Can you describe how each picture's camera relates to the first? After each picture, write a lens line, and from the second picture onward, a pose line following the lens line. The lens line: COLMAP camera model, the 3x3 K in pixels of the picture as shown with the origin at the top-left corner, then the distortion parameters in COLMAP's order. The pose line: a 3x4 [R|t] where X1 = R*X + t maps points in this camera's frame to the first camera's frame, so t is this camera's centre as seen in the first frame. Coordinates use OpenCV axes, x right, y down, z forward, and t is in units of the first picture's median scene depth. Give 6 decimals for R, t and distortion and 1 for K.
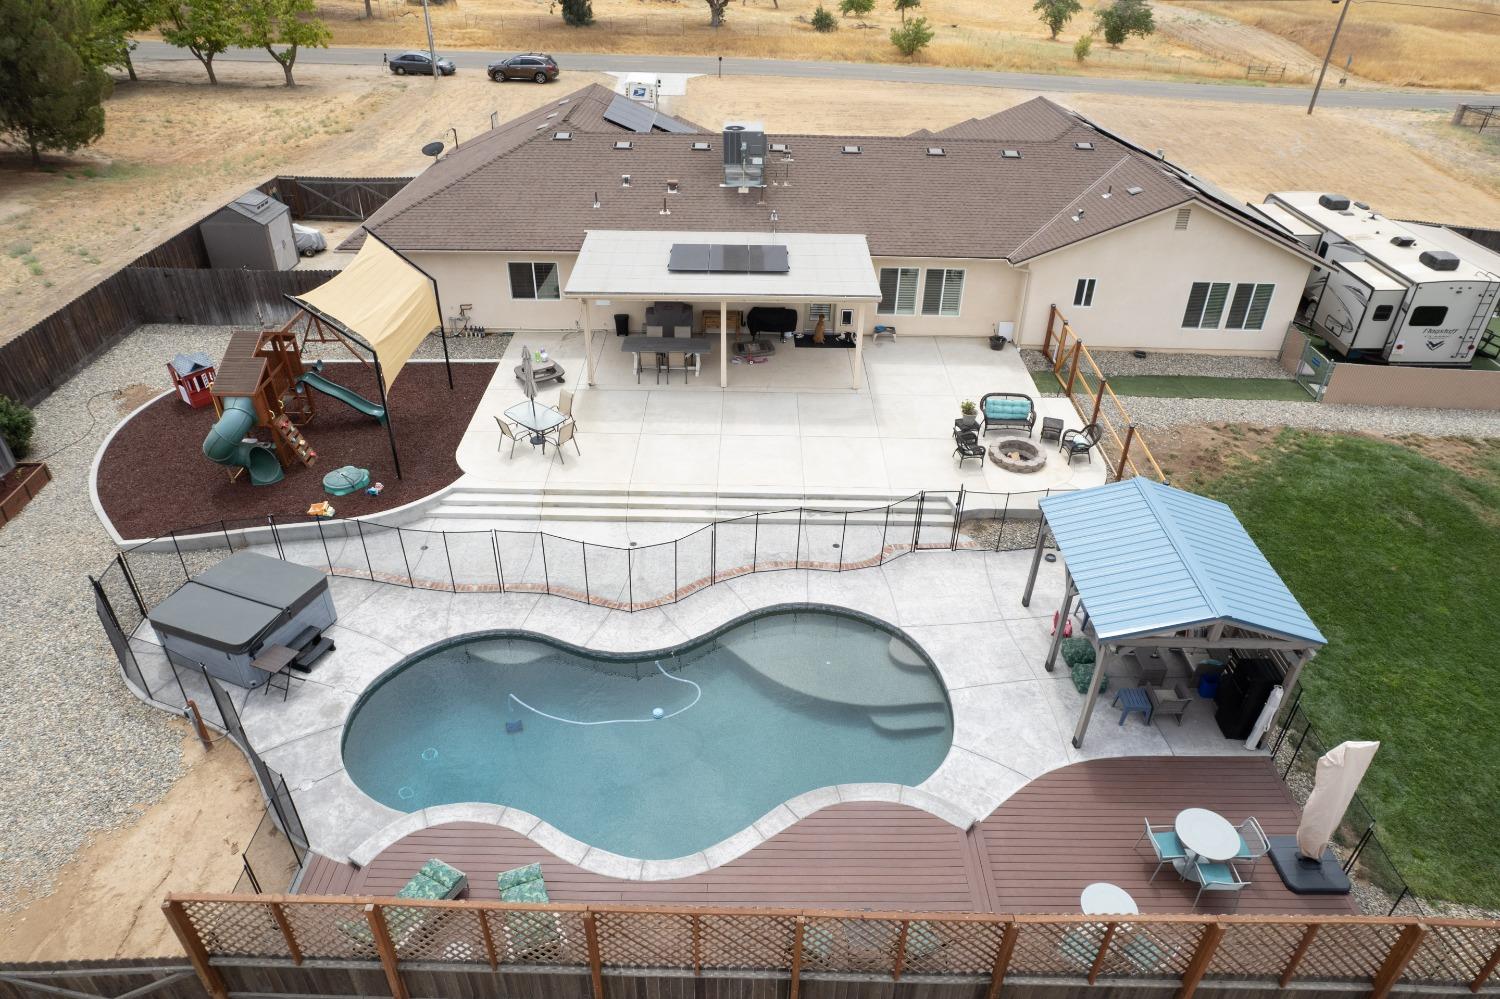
lens RADIAL K [[958.3, 0, 755.1], [0, 958.3, 509.6], [0, 0, 1]] dist [-0.079668, 0.072469]
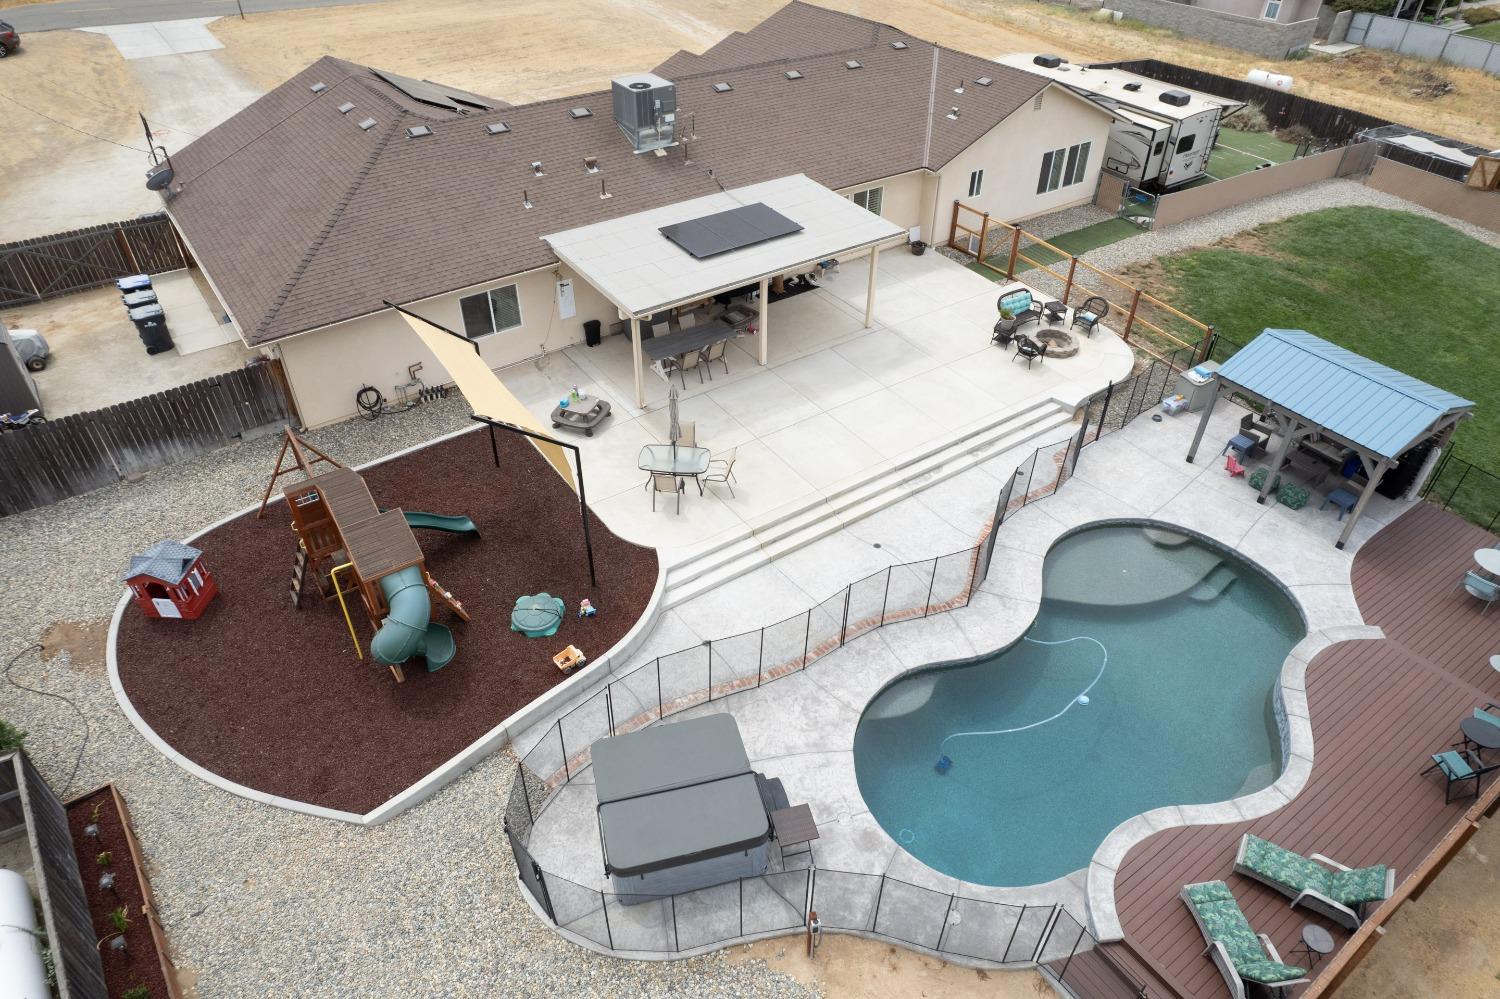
lens RADIAL K [[958.3, 0, 755.1], [0, 958.3, 509.6], [0, 0, 1]] dist [-0.079668, 0.072469]
pose [[0.814287, -0.368895, 0.448167, -0.495429], [0.320755, 0.929459, 0.182267, -0.163192], [-0.483790, -0.004666, 0.875172, 0.169016]]
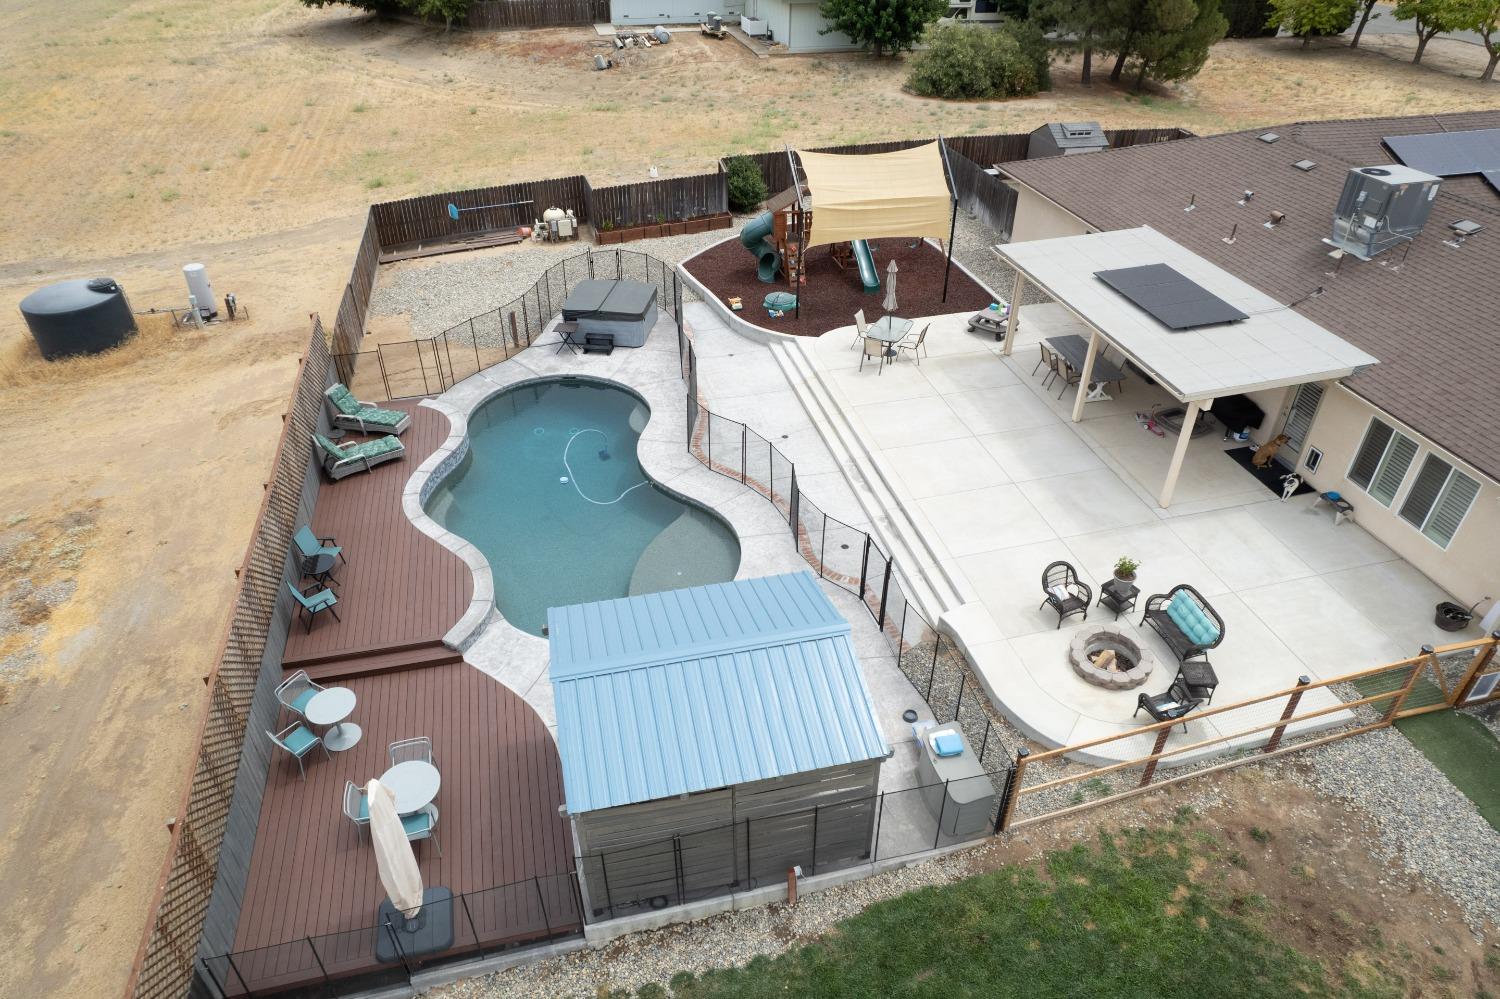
lens RADIAL K [[958.3, 0, 755.1], [0, 958.3, 509.6], [0, 0, 1]] dist [-0.079668, 0.072469]
pose [[0.240041, 0.549113, -0.800534, 0.606137], [-0.537829, 0.761741, 0.361235, -0.214052], [0.808159, 0.343839, 0.478178, 0.366736]]
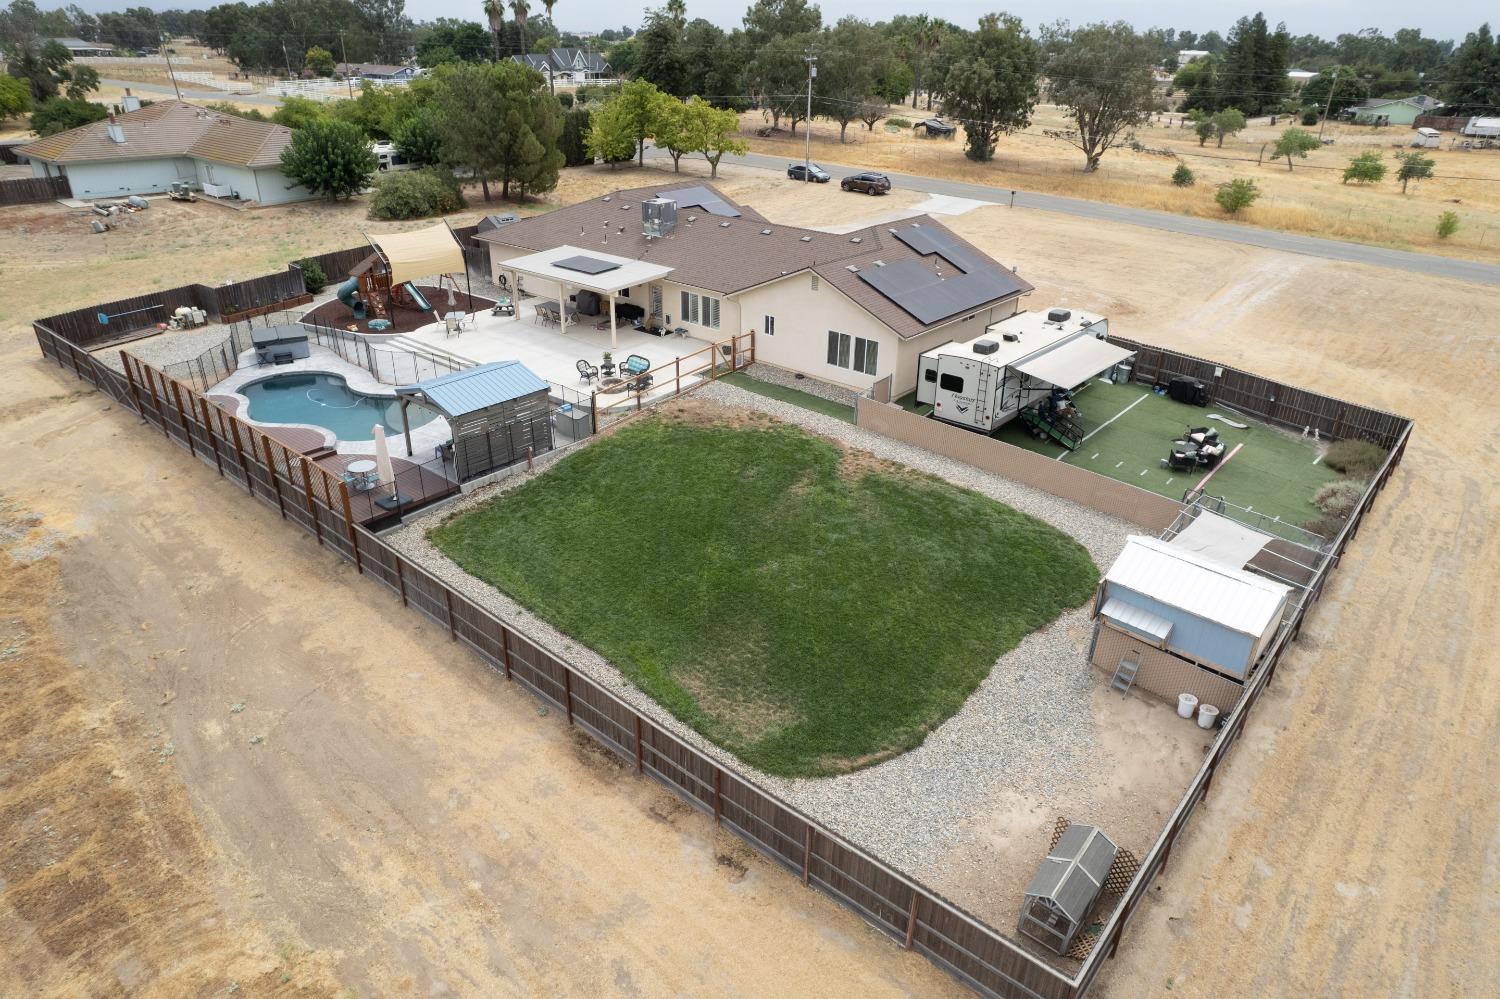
lens RADIAL K [[958.3, 0, 755.1], [0, 958.3, 509.6], [0, 0, 1]] dist [-0.079668, 0.072469]
pose [[0.761923, 0.286928, -0.580642, 1.303283], [-0.357941, 0.933707, -0.008295, 0.061322], [0.539770, 0.214156, 0.814116, -0.169285]]
